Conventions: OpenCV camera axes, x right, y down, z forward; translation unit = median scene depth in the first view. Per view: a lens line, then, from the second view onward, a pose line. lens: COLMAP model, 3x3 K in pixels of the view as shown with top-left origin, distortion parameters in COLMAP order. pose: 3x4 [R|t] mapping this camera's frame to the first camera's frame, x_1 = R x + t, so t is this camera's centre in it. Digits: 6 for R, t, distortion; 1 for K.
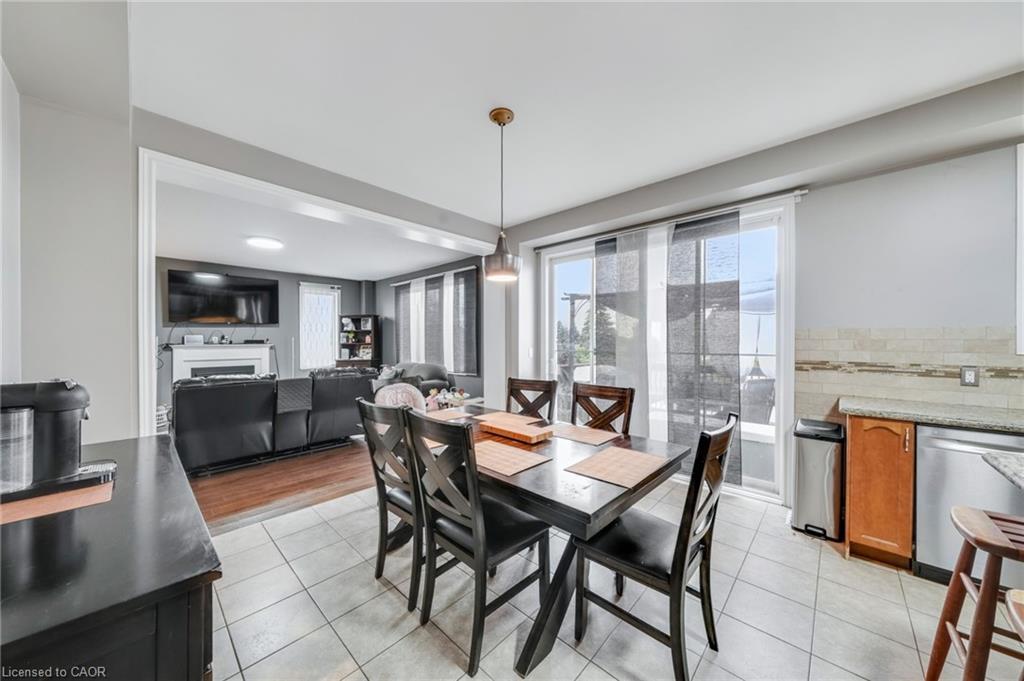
lens RADIAL K [[351.0, 0, 511.0], [0, 351.0, 343.4], [0, 0, 1]] dist [-0.001750, -0.000082]
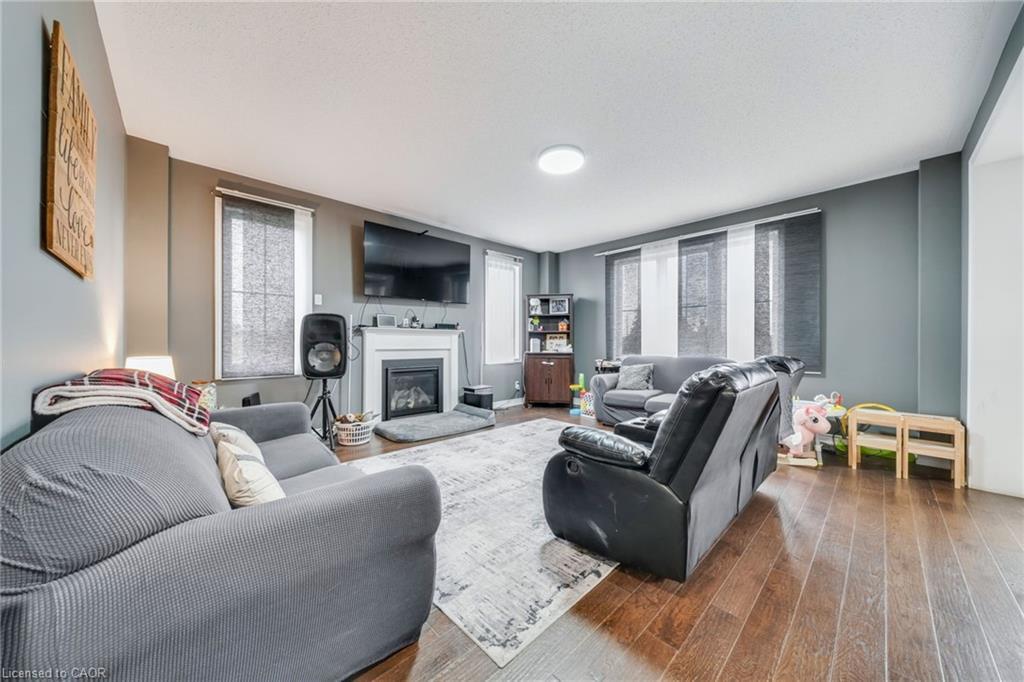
lens RADIAL K [[351.0, 0, 511.0], [0, 351.0, 343.9], [0, 0, 1]] dist [-0.001750, -0.000082]
pose [[0.998289, 0.004622, -0.058290, -2.039061], [-0.004839, 0.999982, -0.003584, 0.129342], [0.058272, 0.003860, 0.998293, 0.977766]]
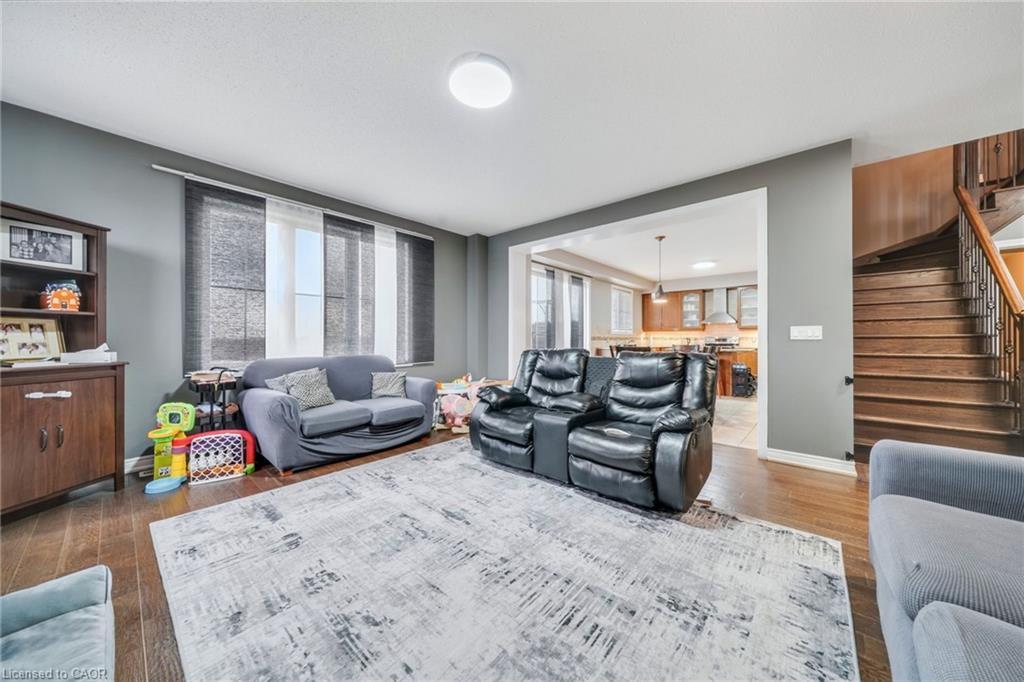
lens RADIAL K [[350.6, 0, 507.6], [0, 350.6, 339.7], [0, 0, 1]] dist [-0.000019, 0.000059]
pose [[-0.021274, 0.000394, 0.999774, -3.118718], [0.005531, 0.999985, -0.000276, 0.113162], [-0.999758, 0.005524, -0.021276, 2.638050]]
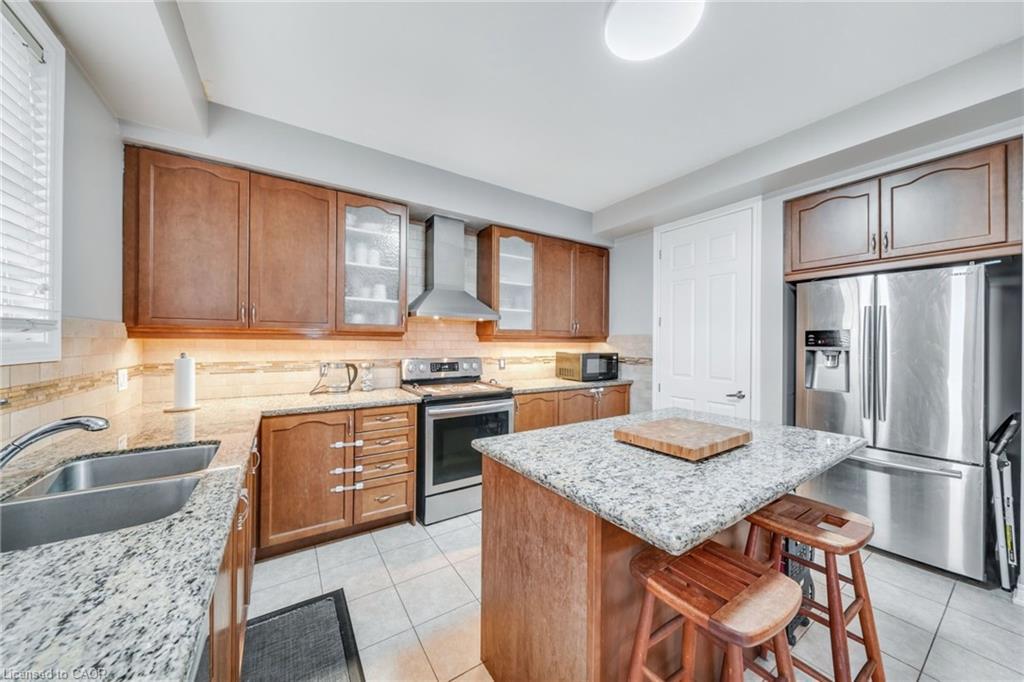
lens RADIAL K [[351.0, 0, 511.0], [0, 351.0, 343.9], [0, 0, 1]] dist [-0.001750, -0.000082]
pose [[-0.971679, -0.010550, 0.236070, 1.036723], [-0.007087, 0.999854, 0.015517, -0.011504], [-0.236199, 0.013404, -0.971612, 1.127309]]
